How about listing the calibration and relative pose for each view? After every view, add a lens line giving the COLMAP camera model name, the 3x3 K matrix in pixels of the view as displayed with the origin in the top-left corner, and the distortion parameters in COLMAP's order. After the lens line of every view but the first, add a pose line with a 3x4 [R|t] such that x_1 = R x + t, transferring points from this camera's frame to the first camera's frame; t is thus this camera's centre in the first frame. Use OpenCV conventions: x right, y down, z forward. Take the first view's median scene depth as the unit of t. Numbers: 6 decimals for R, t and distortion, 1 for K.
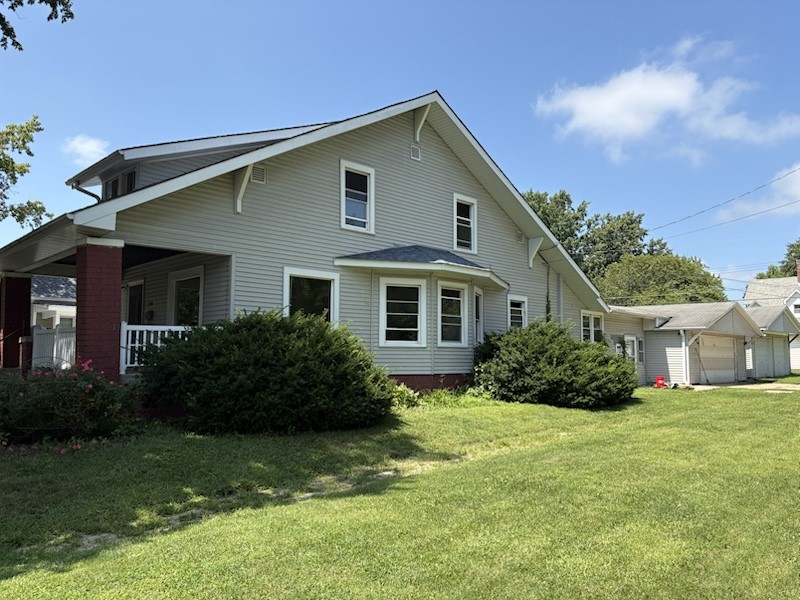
lens RADIAL K [[603.8, 0, 399.5], [0, 603.8, 302.3], [0, 0, 1]] dist [0.054884, -0.062888]
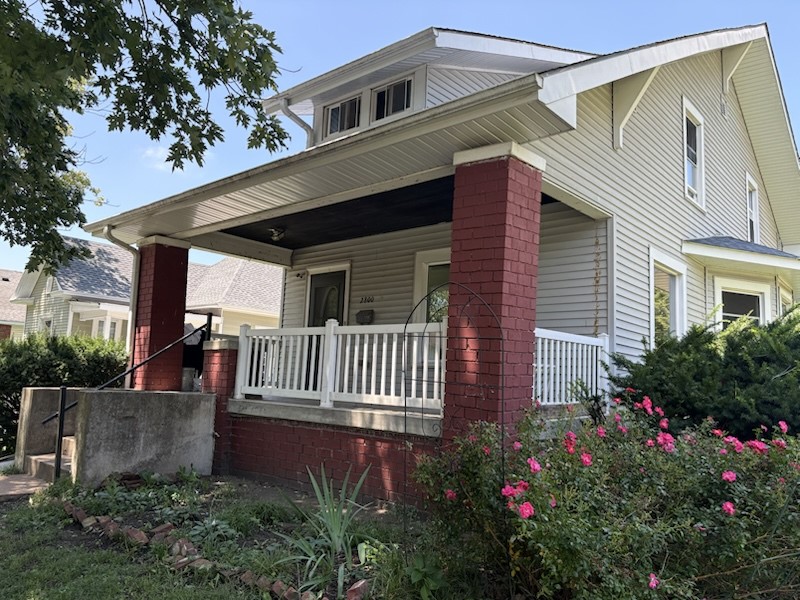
lens RADIAL K [[603.8, 0, 400.8], [0, 603.8, 299.5], [0, 0, 1]] dist [0.054884, -0.062888]
pose [[0.996153, 0.051889, 0.070616, -0.431599], [-0.048521, 0.997639, -0.048595, 0.033193], [-0.072970, 0.044982, 0.996319, 0.359920]]
